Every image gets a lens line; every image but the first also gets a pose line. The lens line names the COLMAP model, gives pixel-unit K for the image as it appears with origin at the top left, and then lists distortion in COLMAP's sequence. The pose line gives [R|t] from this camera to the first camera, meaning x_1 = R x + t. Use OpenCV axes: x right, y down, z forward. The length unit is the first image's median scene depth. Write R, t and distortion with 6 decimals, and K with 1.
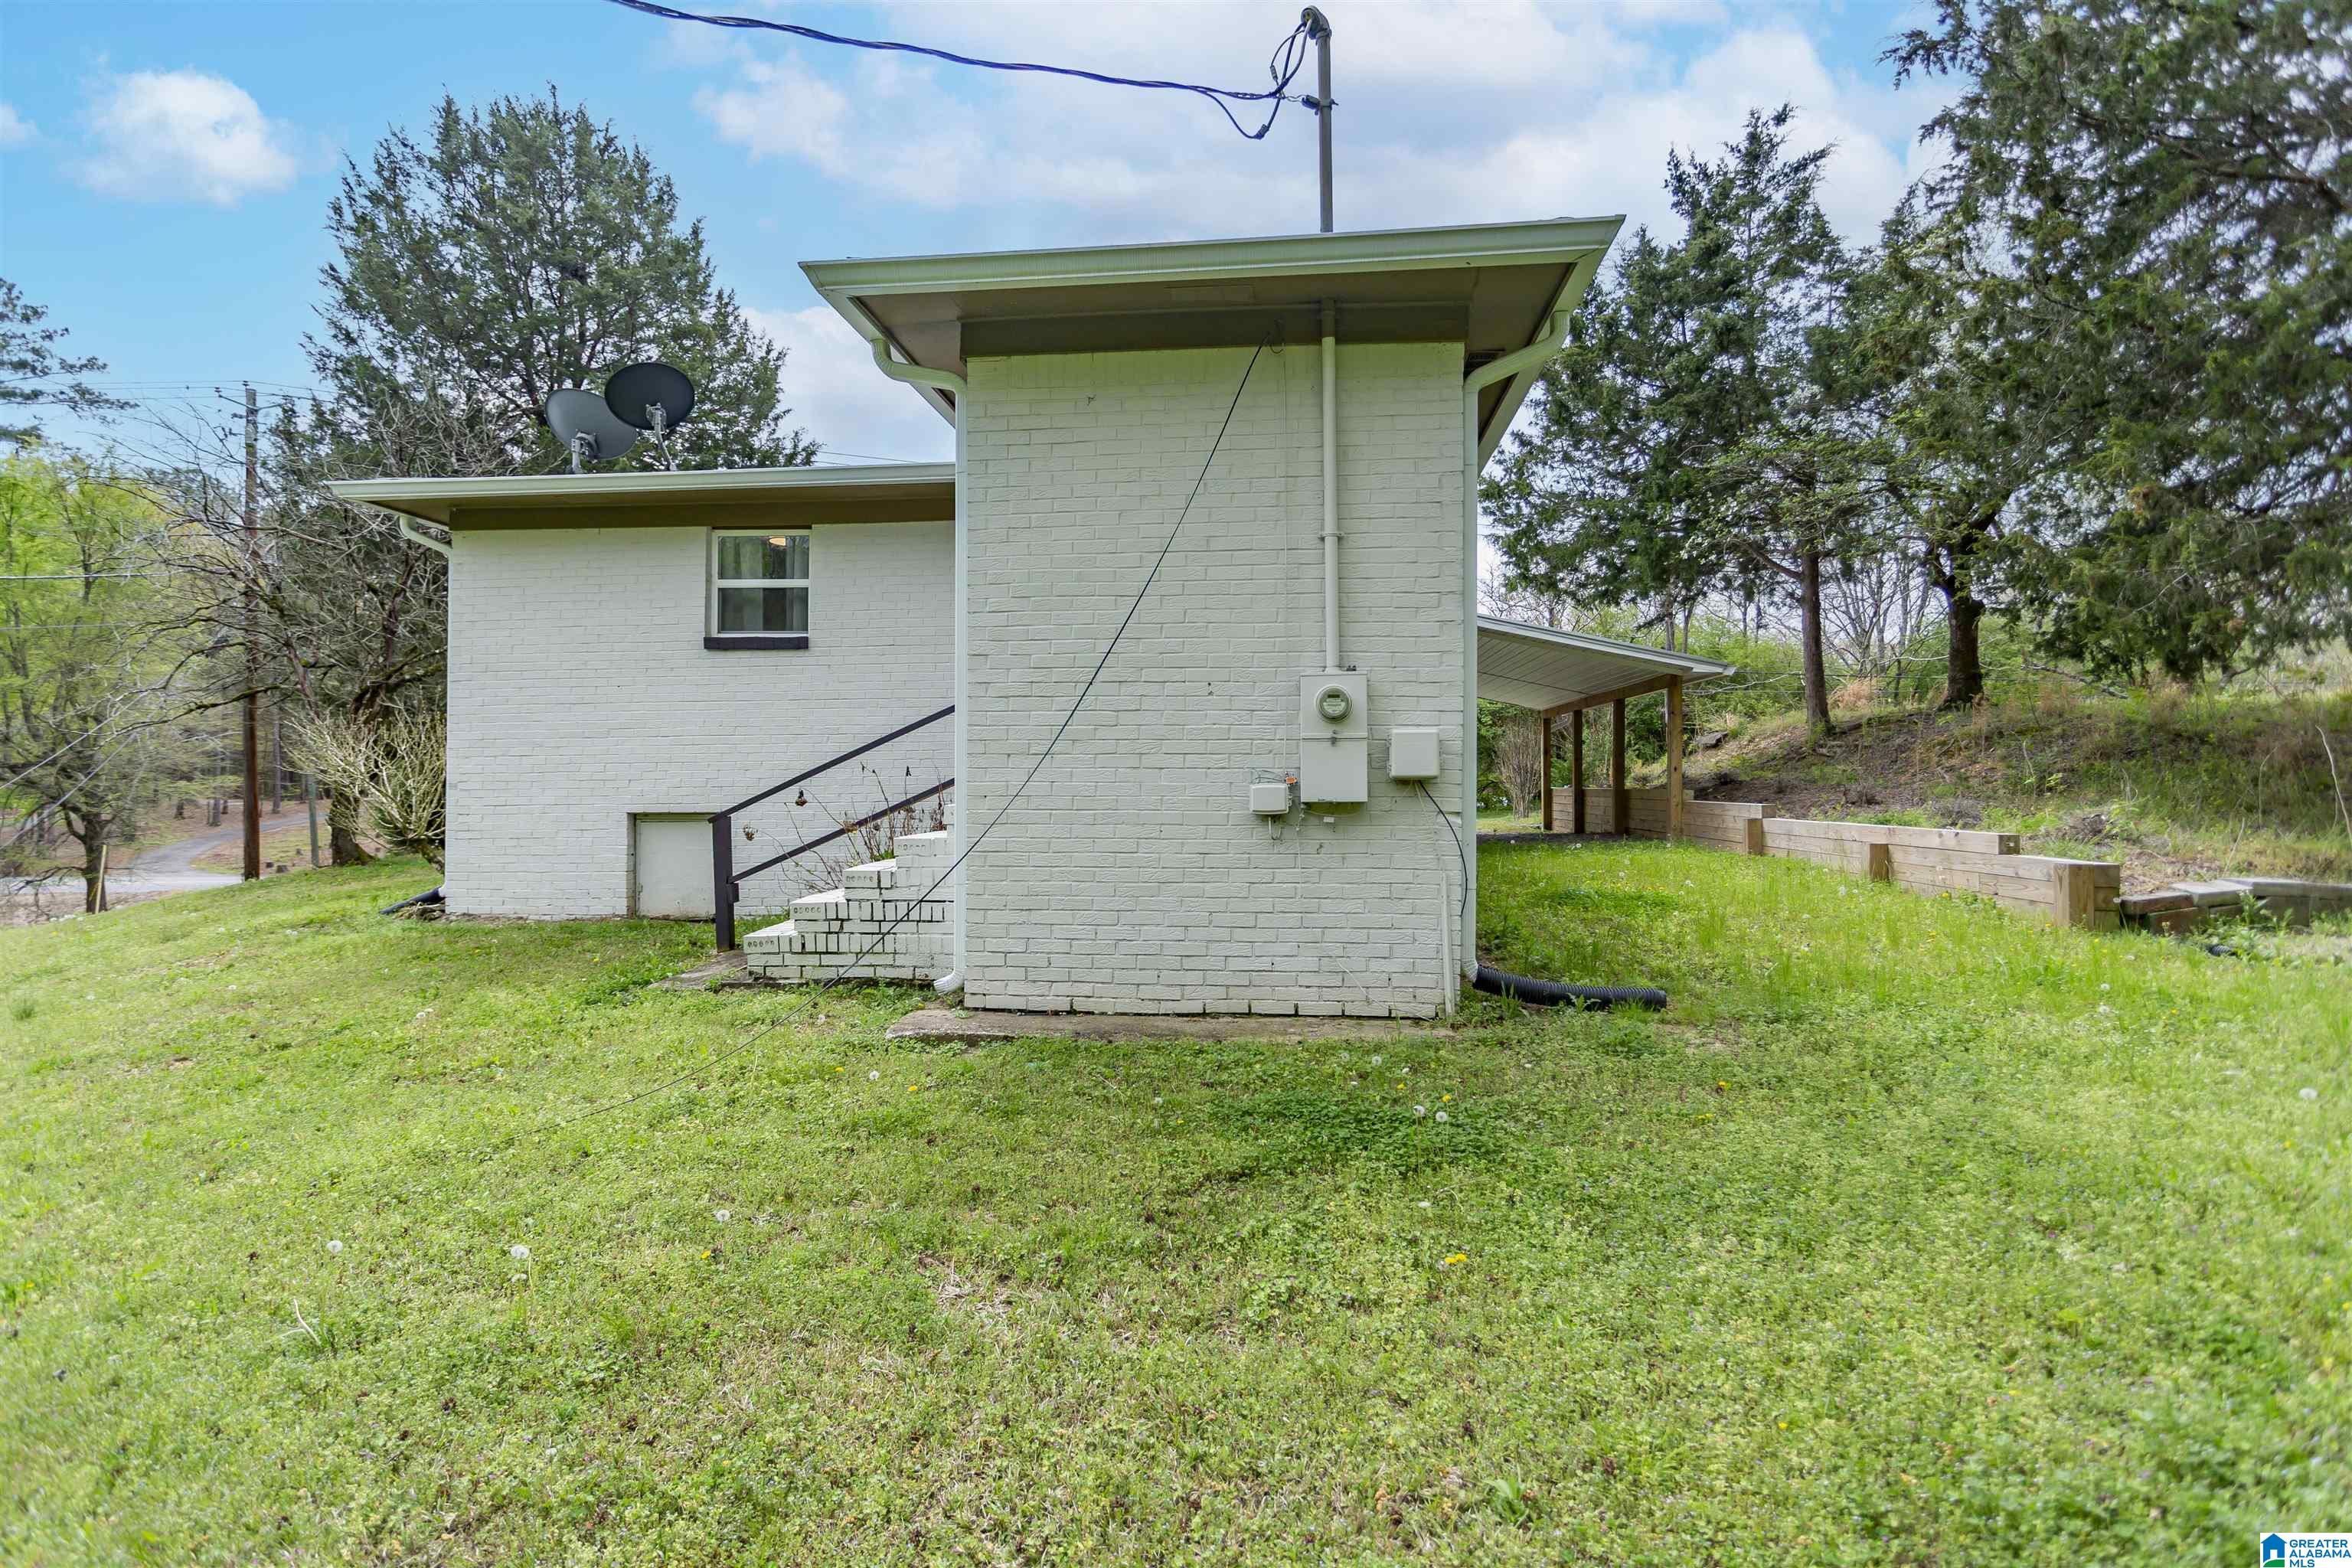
lens RADIAL K [[1095.2, 0, 1154.1], [0, 1095.2, 763.5], [0, 0, 1]] dist [0.005147, 0.000552]
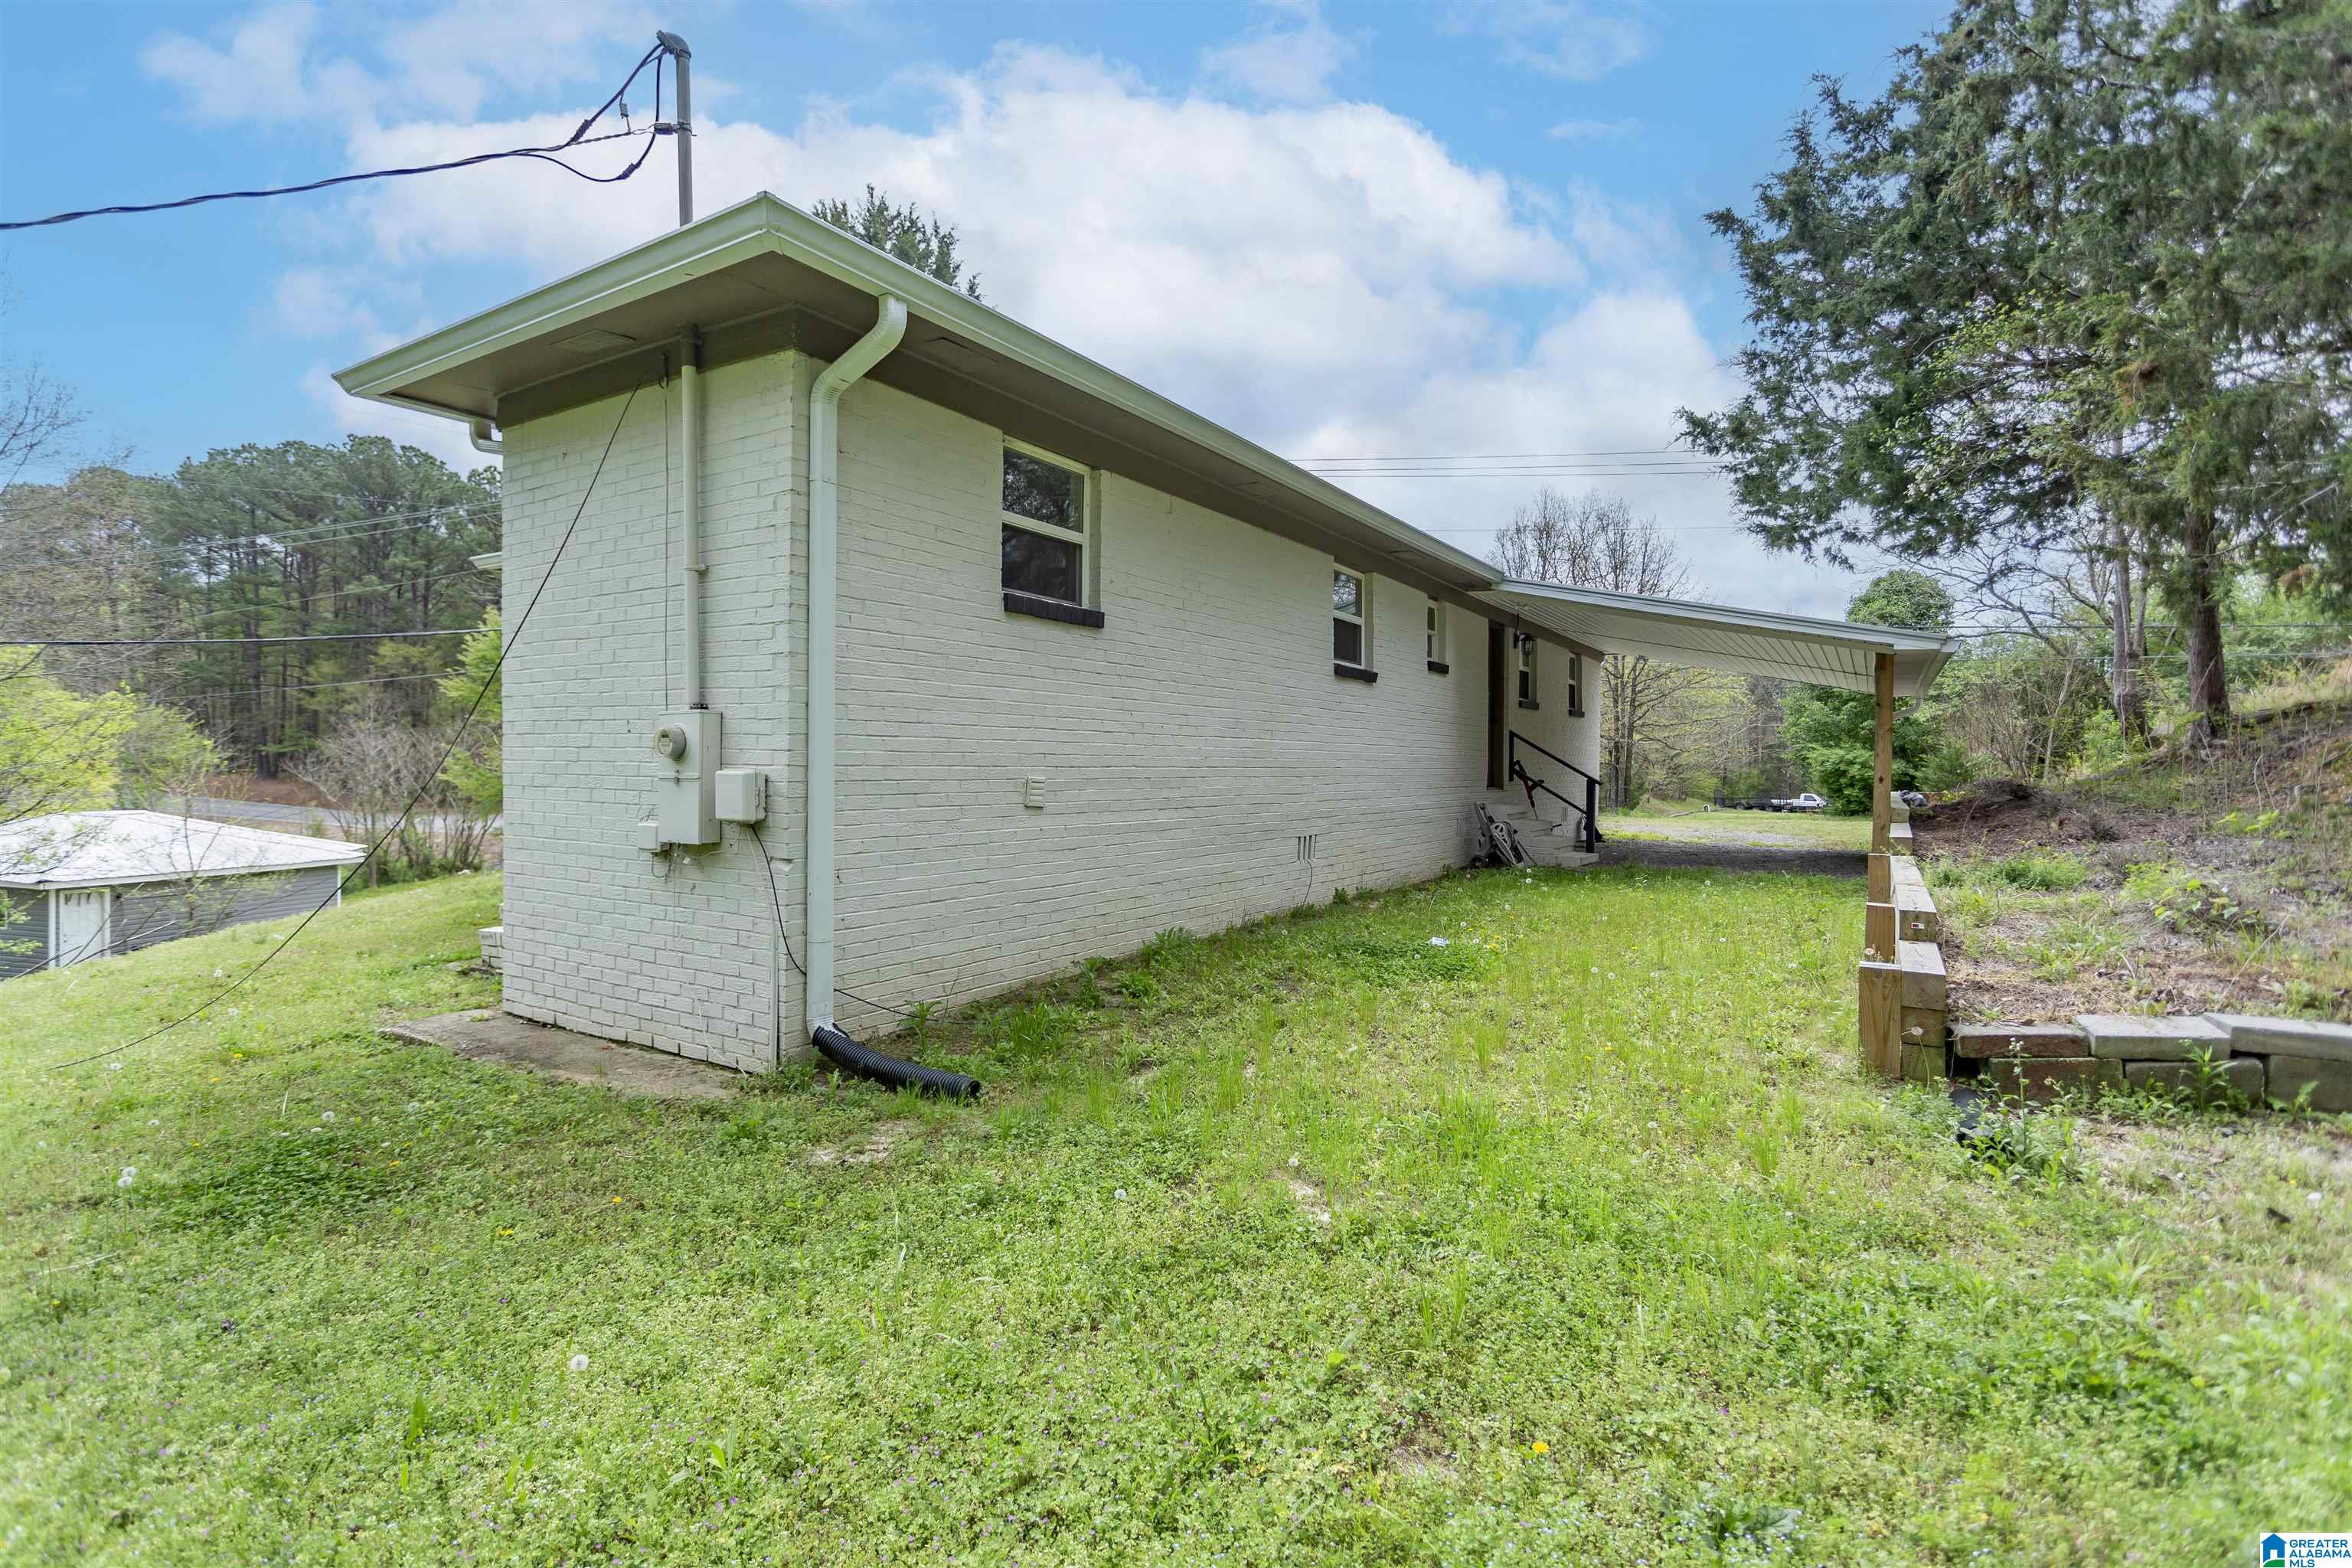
lens RADIAL K [[1095.2, 0, 1154.1], [0, 1095.2, 763.5], [0, 0, 1]] dist [0.005147, 0.000552]
pose [[0.895503, 0.005936, -0.445016, 0.953355], [0.001323, 0.999871, 0.015999, -0.049876], [0.445054, -0.014916, 0.895380, 0.301558]]
